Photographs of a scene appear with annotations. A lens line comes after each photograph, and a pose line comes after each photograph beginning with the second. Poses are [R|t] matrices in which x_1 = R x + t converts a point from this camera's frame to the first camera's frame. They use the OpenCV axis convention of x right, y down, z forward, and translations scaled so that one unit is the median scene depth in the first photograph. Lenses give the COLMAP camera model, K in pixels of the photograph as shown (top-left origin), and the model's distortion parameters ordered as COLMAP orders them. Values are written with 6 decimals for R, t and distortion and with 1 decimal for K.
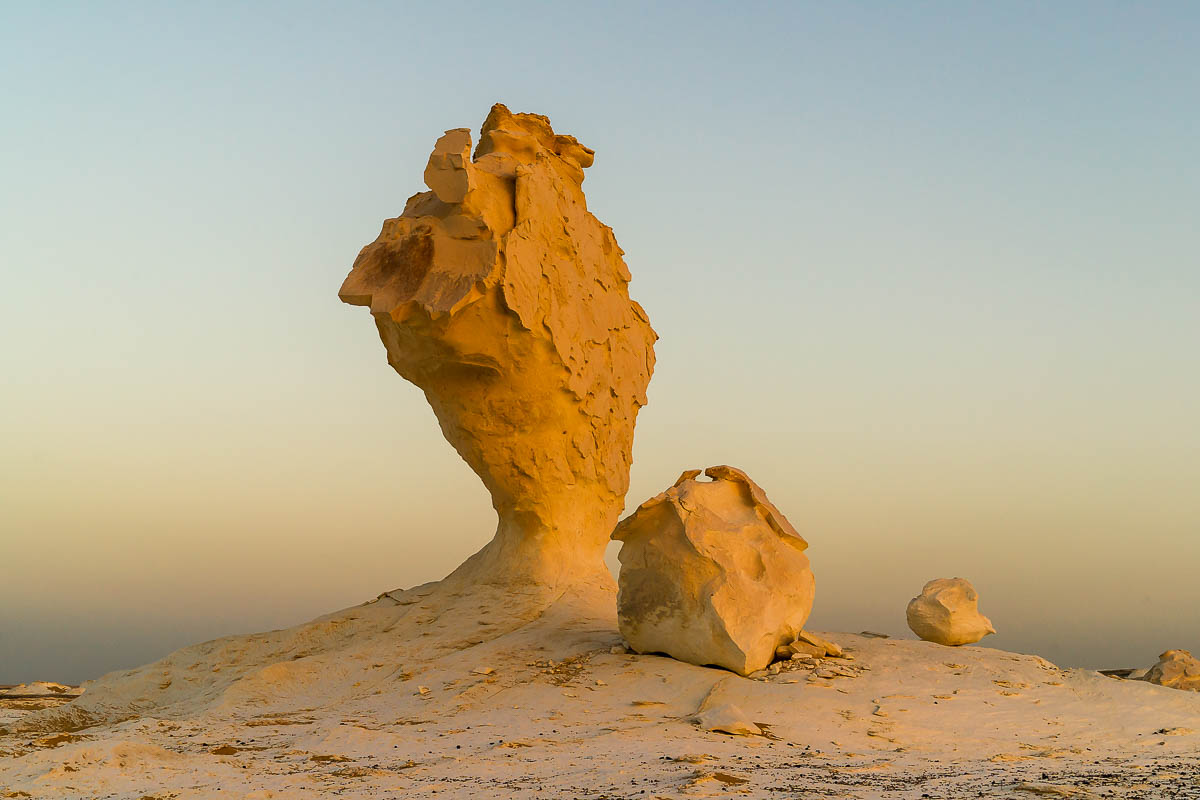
lens RADIAL K [[1746.4, 0, 601.7], [0, 1746.4, 401.9], [0, 0, 1]] dist [-0.026983, 0.000000]
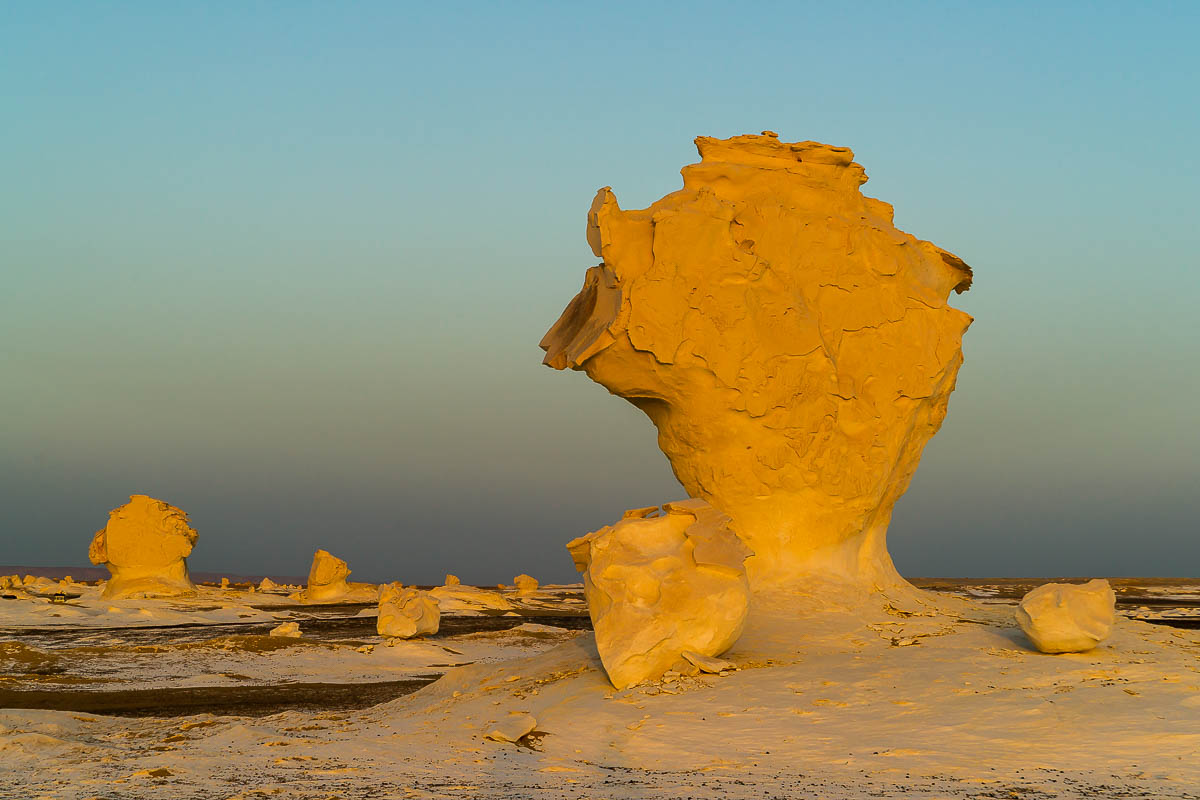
lens RADIAL K [[2560.6, 0, 601.0], [0, 2560.6, 398.4], [0, 0, 1]] dist [0.070773, 0.000000]
pose [[0.706149, -0.056671, -0.705792, 1.035374], [0.118205, 0.992239, 0.038594, -0.084600], [0.698127, -0.110682, 0.707367, -0.164936]]
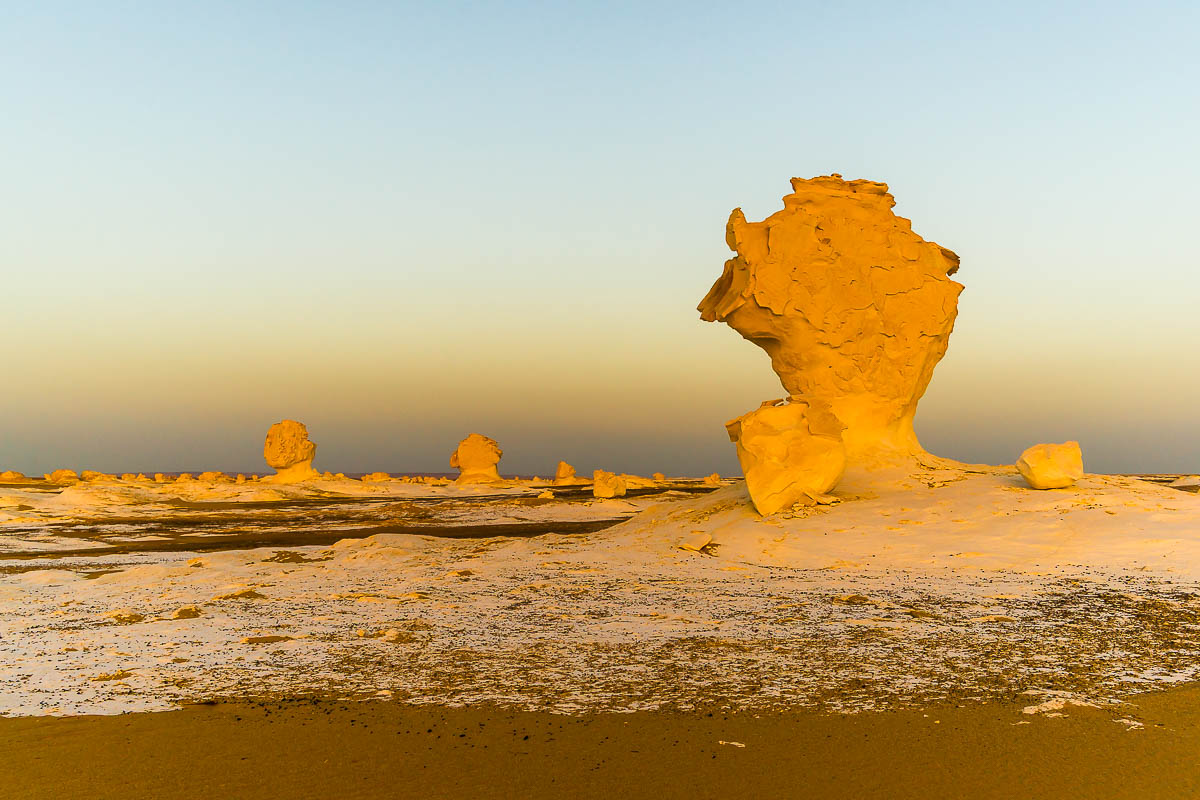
lens RADIAL K [[1200.1, 0, 601.0], [0, 1200.1, 397.5], [0, 0, 1]] dist [0.004478, 0.000000]
pose [[0.650543, -0.066765, -0.756529, 0.732536], [0.140588, 0.989499, 0.033568, -0.024302], [0.746344, -0.128196, 0.653098, 0.062471]]
